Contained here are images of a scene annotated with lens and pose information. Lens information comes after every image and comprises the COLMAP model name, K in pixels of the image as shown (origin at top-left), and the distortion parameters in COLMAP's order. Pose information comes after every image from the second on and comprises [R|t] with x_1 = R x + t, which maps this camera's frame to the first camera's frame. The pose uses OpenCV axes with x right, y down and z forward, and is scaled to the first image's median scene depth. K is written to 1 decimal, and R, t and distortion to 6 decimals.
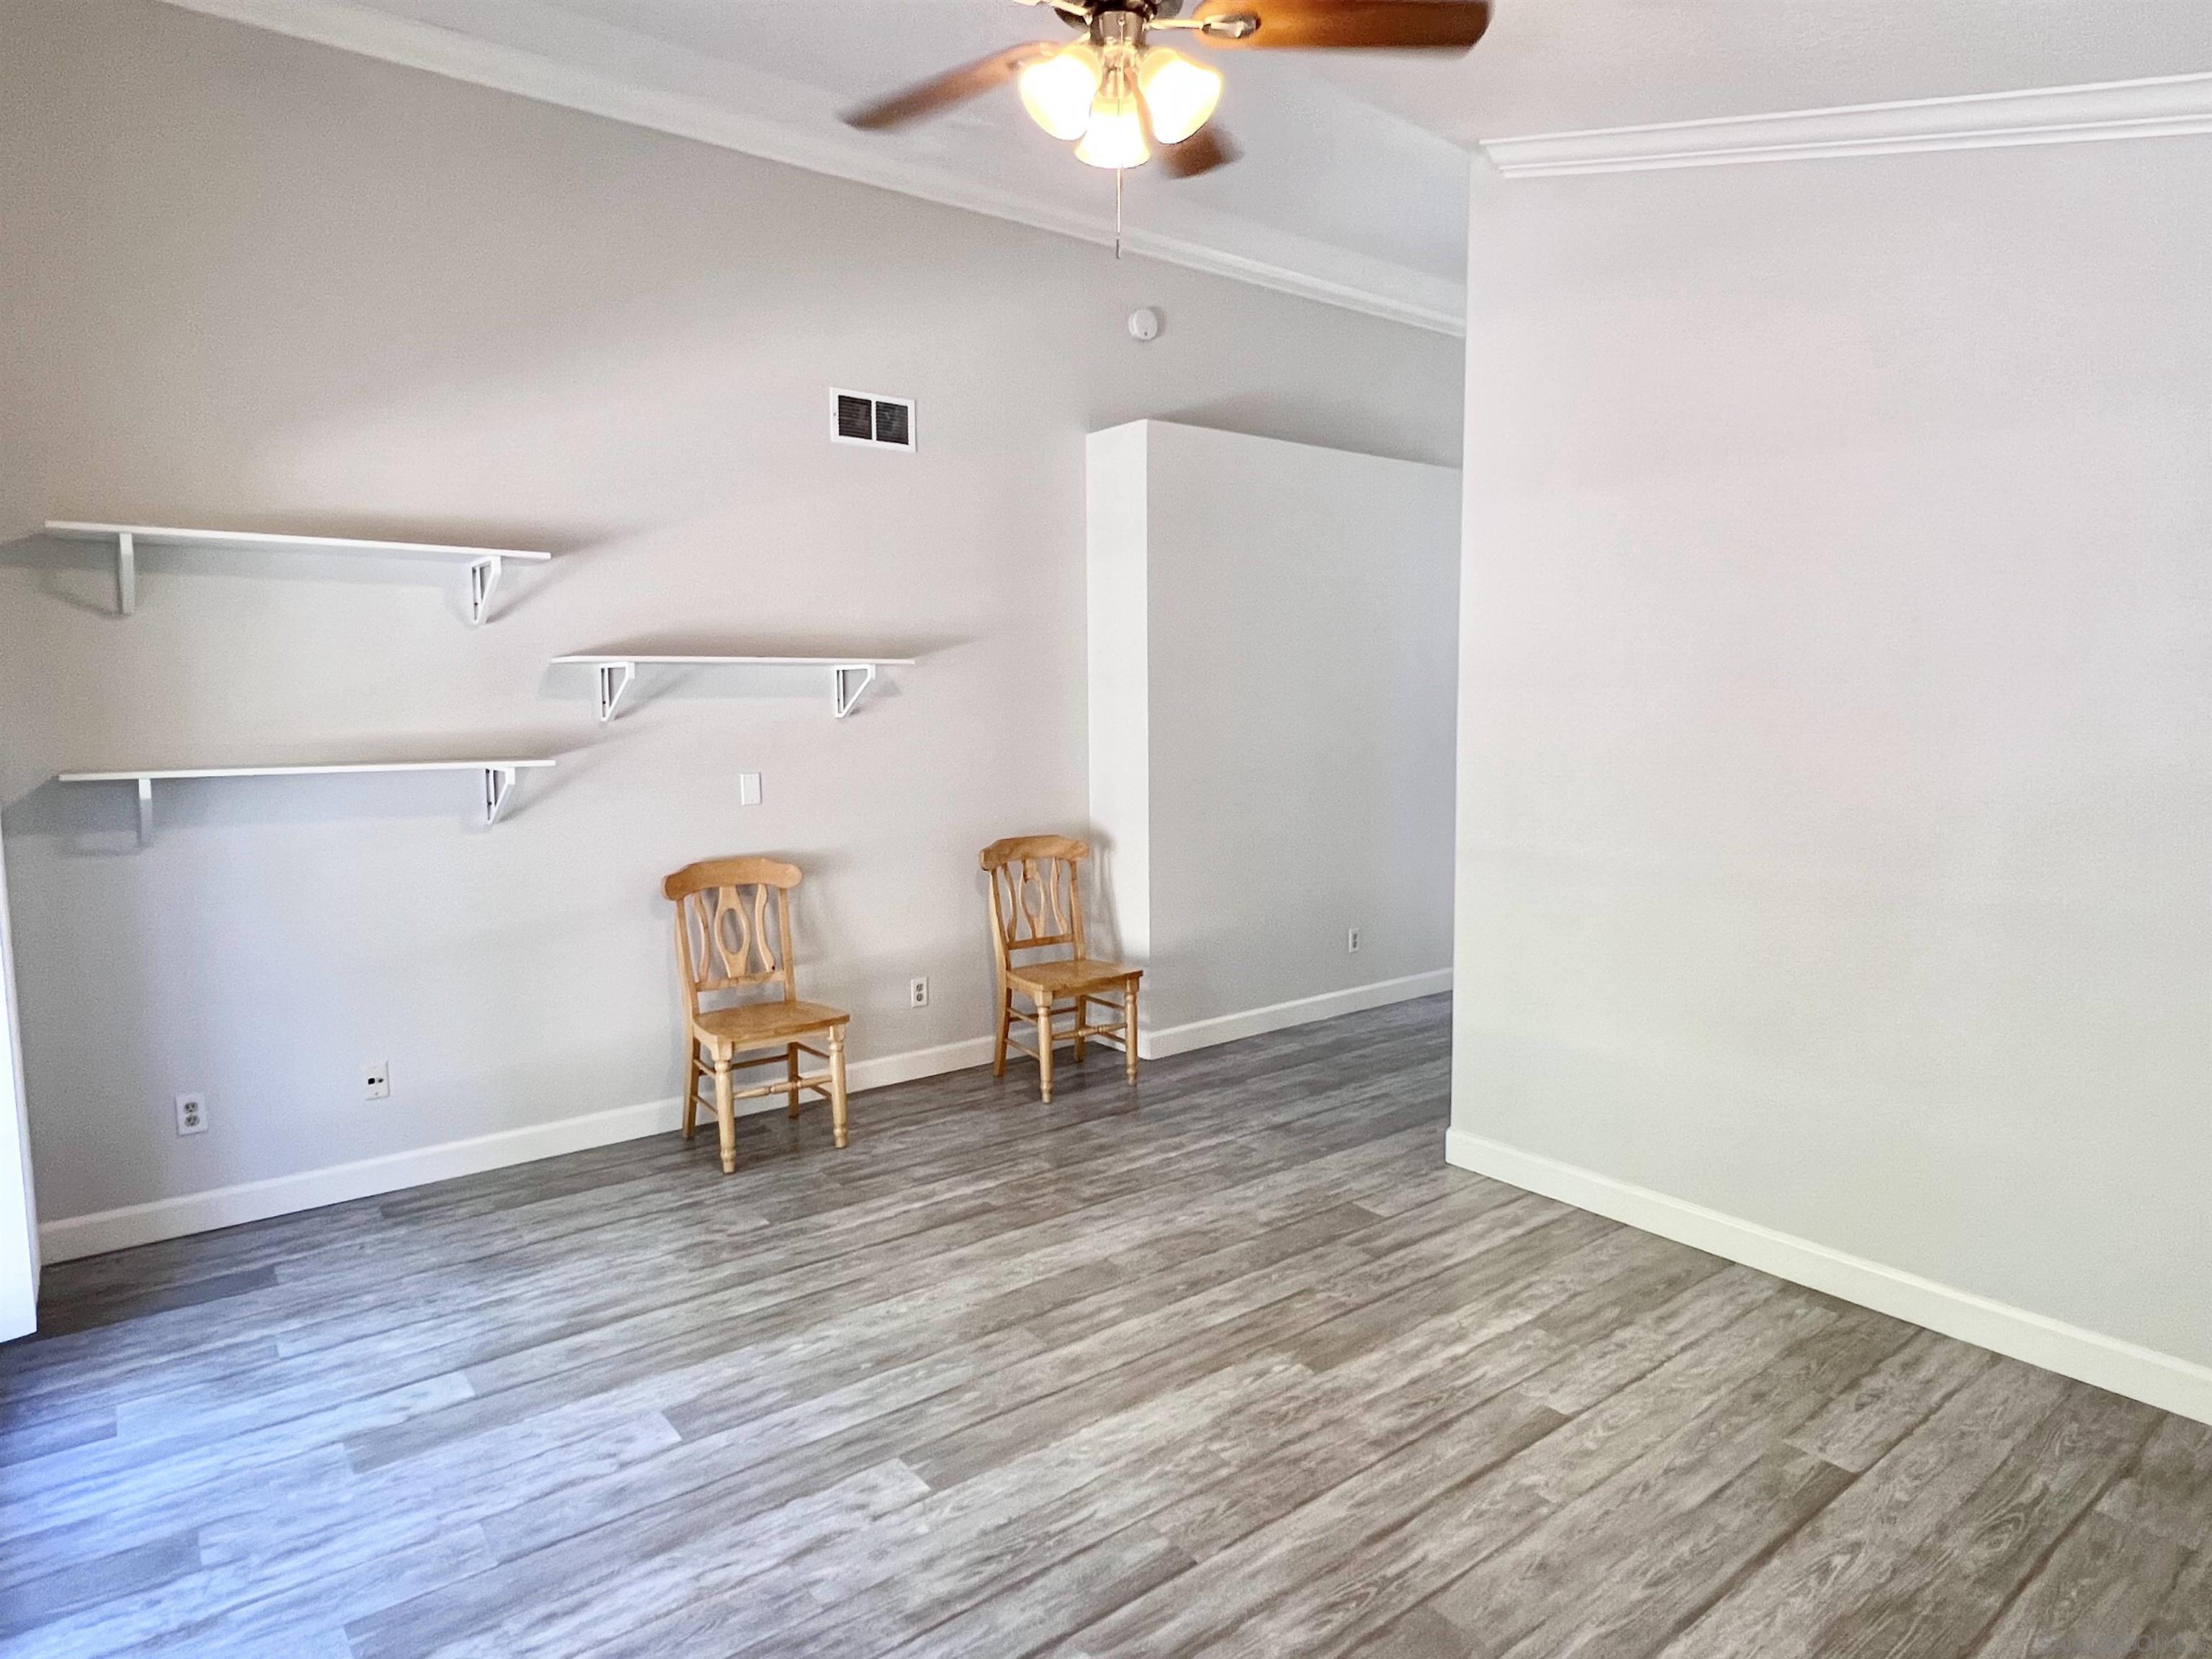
lens RADIAL K [[1277.5, 0, 1096.9], [0, 1277.5, 832.7], [0, 0, 1]] dist [-0.006290, 0.003275]
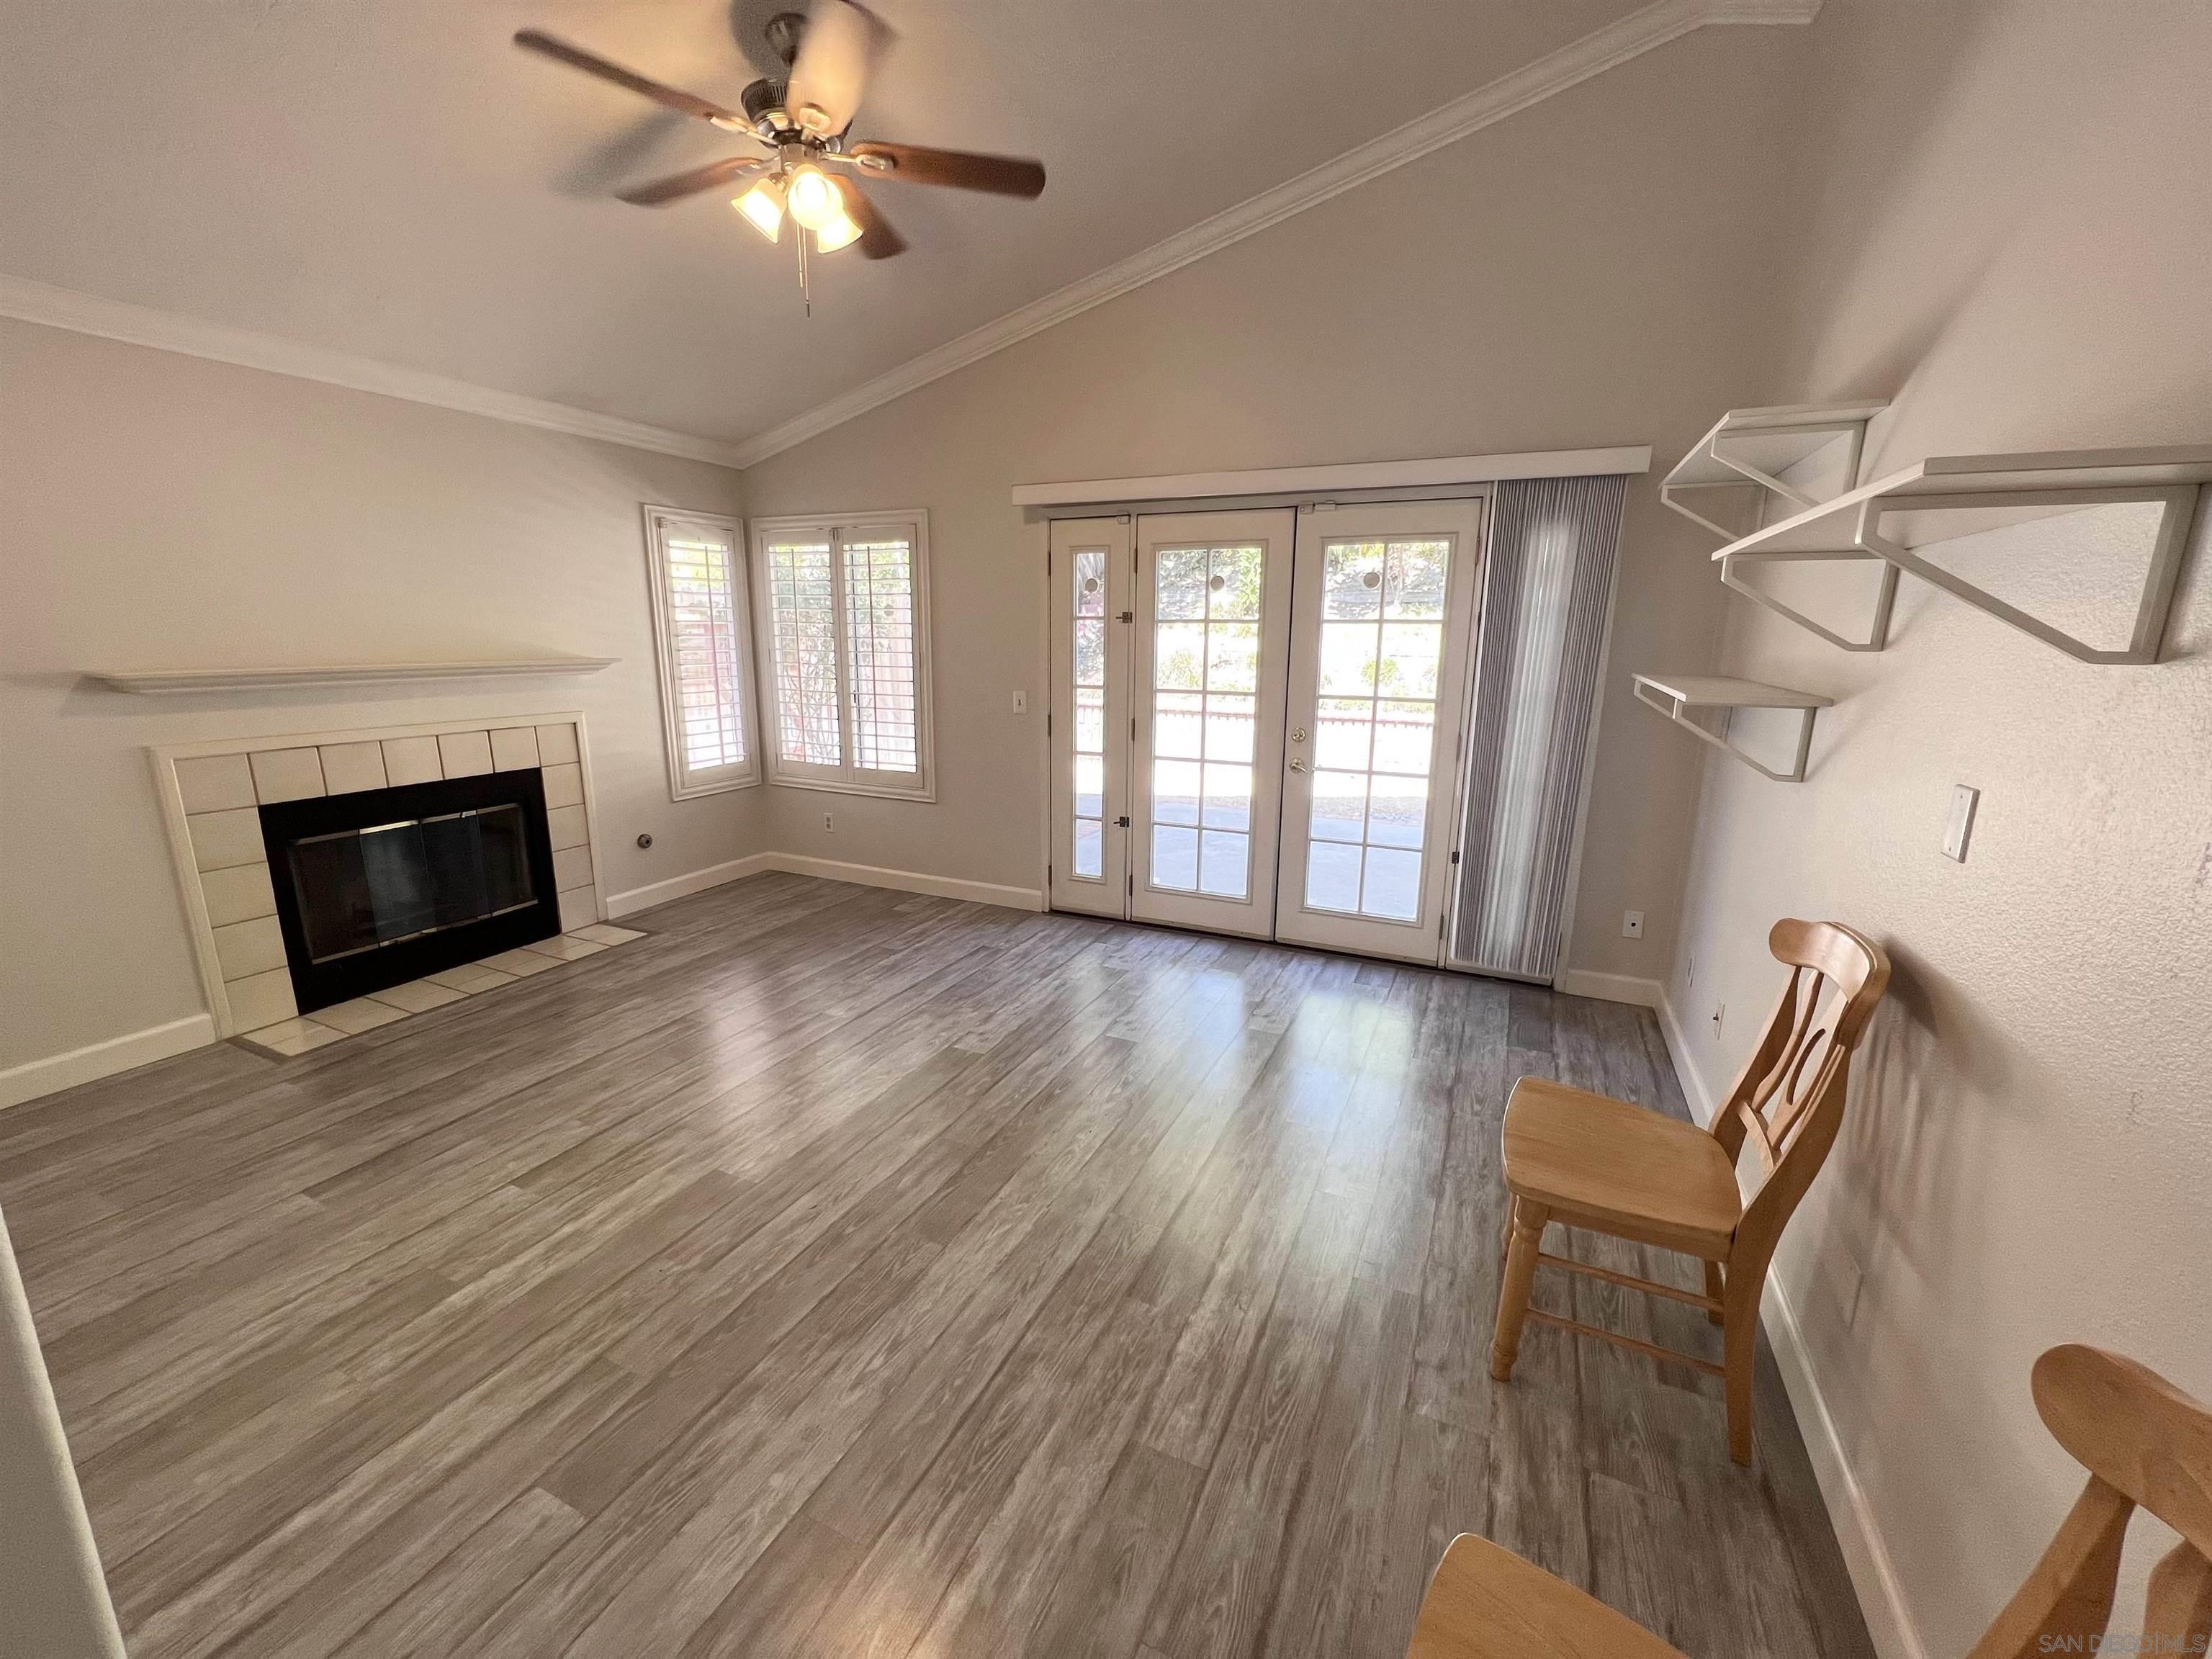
lens RADIAL K [[883.3, 0, 1099.0], [0, 883.3, 825.2], [0, 0, 1]] dist [-0.006320, 0.002516]
pose [[-0.891520, 0.096103, -0.442670, 0.186778], [-0.052278, 0.948877, 0.311287, -0.174556], [0.449955, 0.300661, -0.840918, 1.771668]]
